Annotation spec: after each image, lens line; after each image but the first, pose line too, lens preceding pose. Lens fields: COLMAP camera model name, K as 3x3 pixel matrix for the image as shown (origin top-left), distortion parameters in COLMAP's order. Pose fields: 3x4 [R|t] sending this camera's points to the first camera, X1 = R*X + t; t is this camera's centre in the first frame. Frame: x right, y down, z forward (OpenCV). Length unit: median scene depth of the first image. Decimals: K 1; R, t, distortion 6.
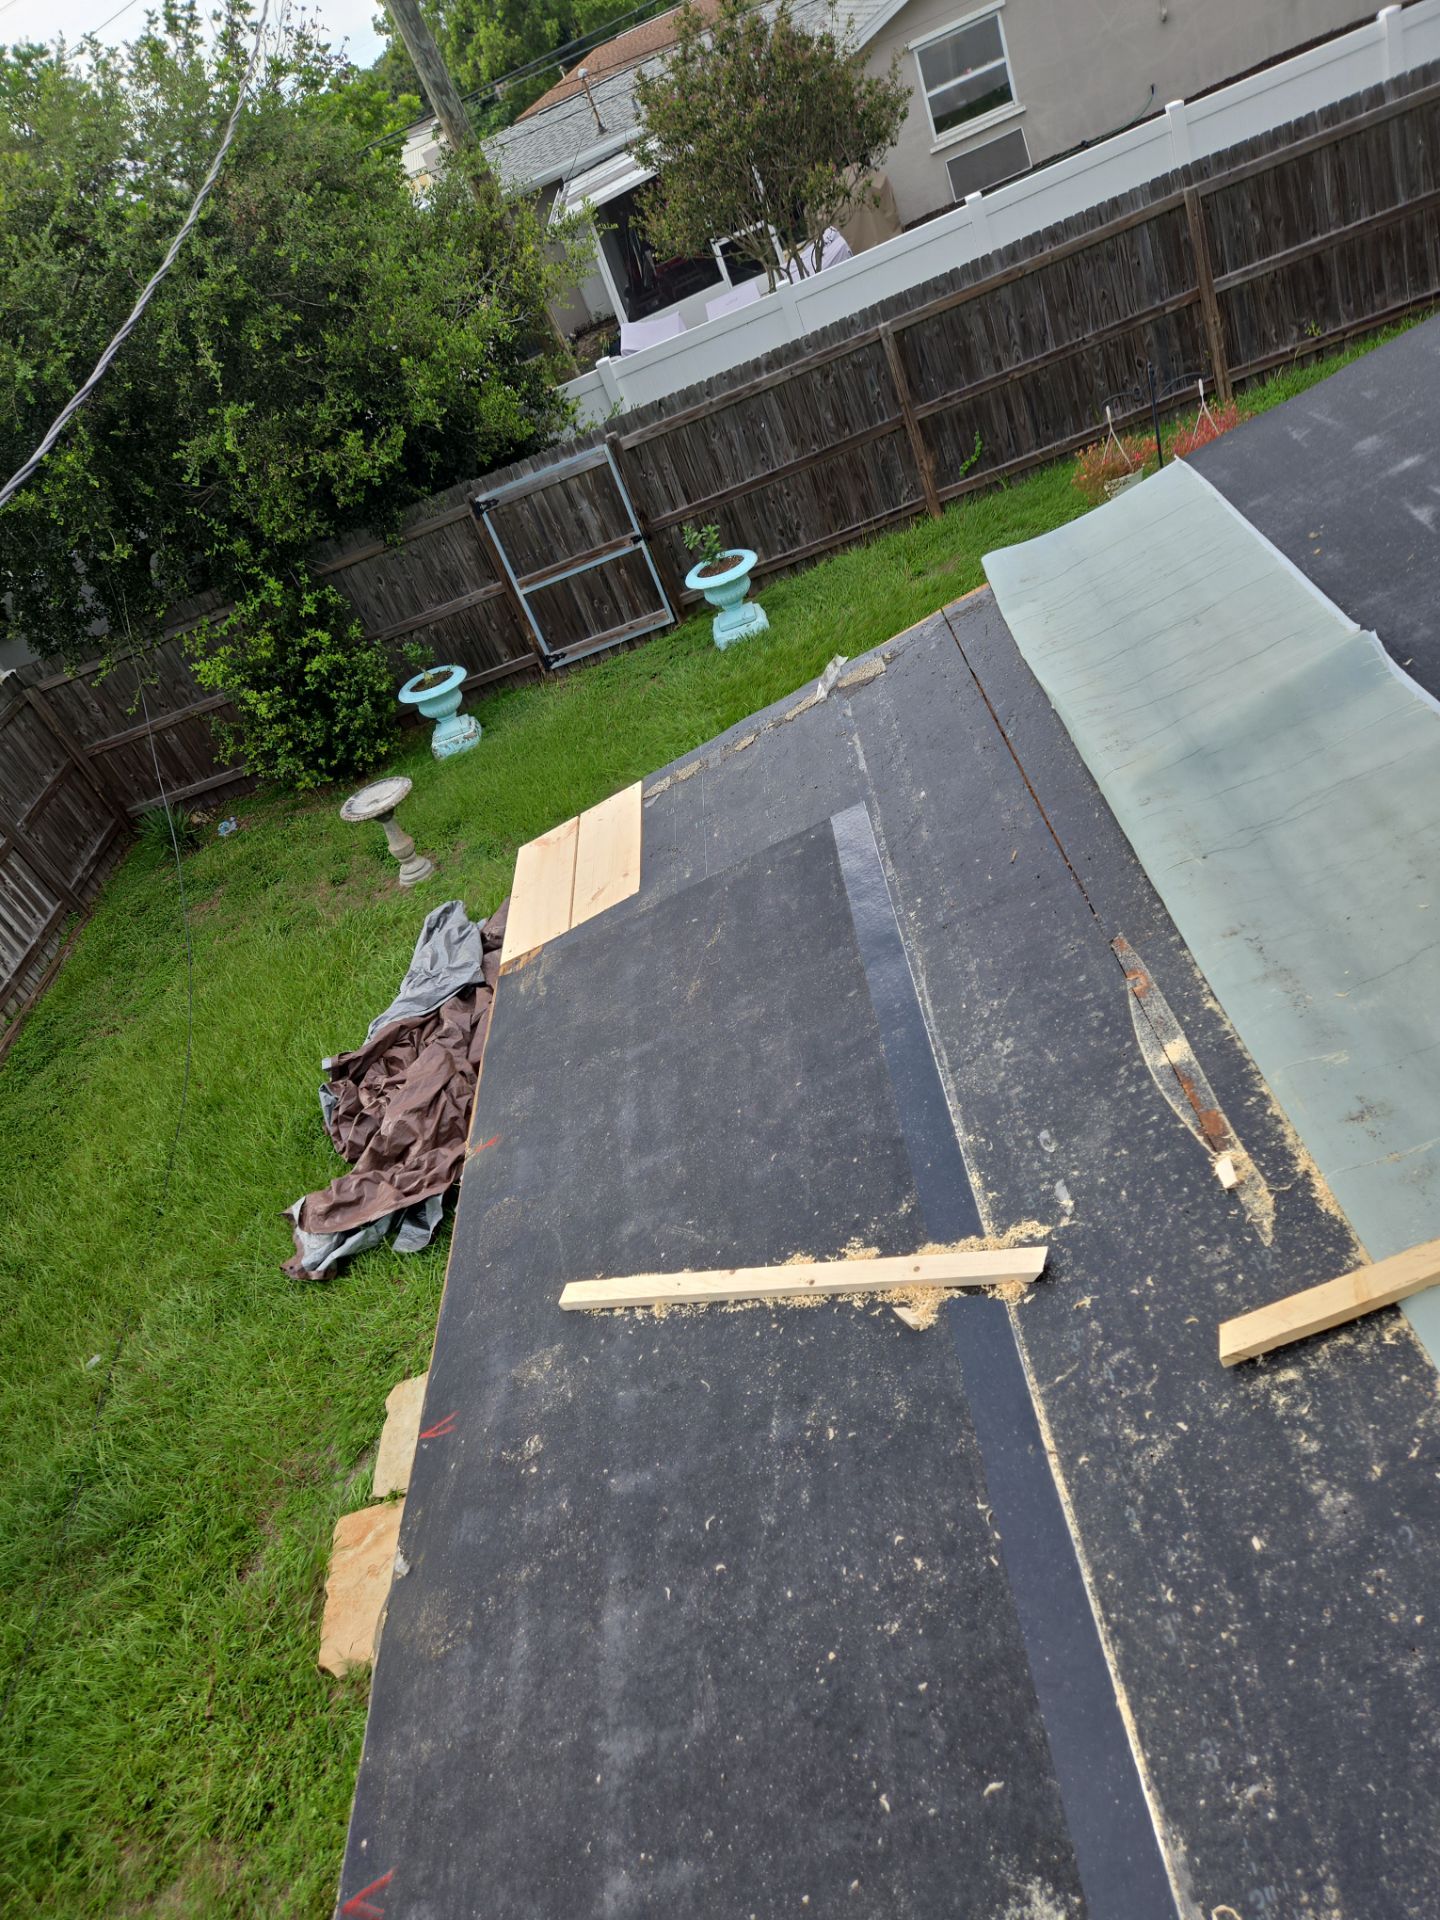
lens RADIAL K [[1284.0, 0, 720.0], [0, 1284.0, 960.0], [0, 0, 1]] dist [0.029140, -0.039768]
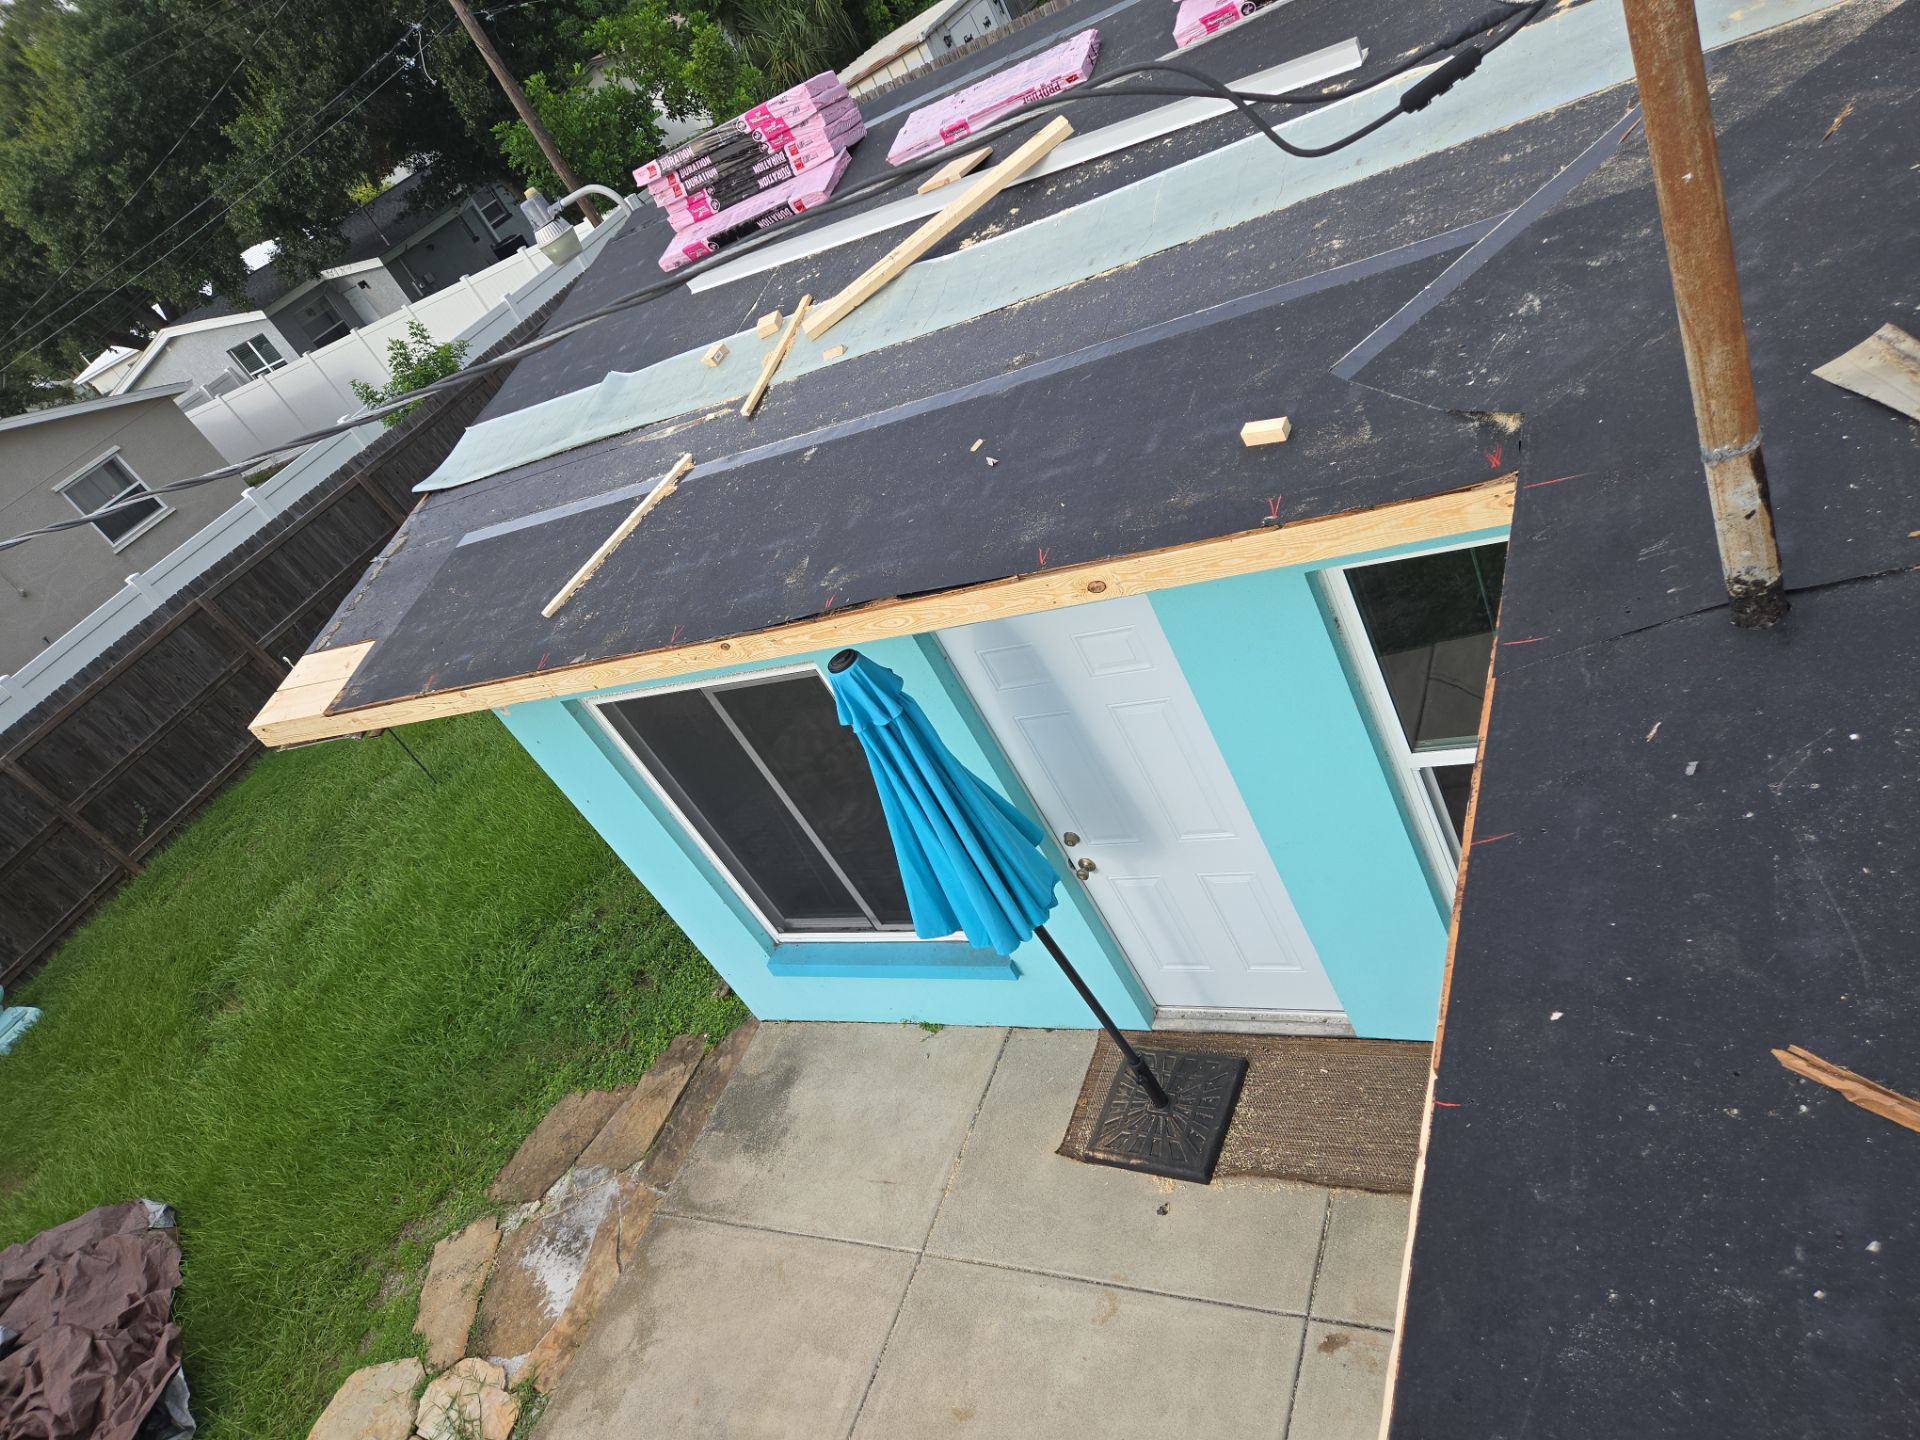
lens RADIAL K [[1284.6, 0, 994.8], [0, 1284.6, 723.1], [0, 0, 1]] dist [0.028830, -0.041828]
pose [[0.493291, -0.335582, 0.802526, -0.498999], [0.708264, 0.690561, -0.146588, 0.398838], [-0.505001, 0.640711, 0.578328, -0.172373]]
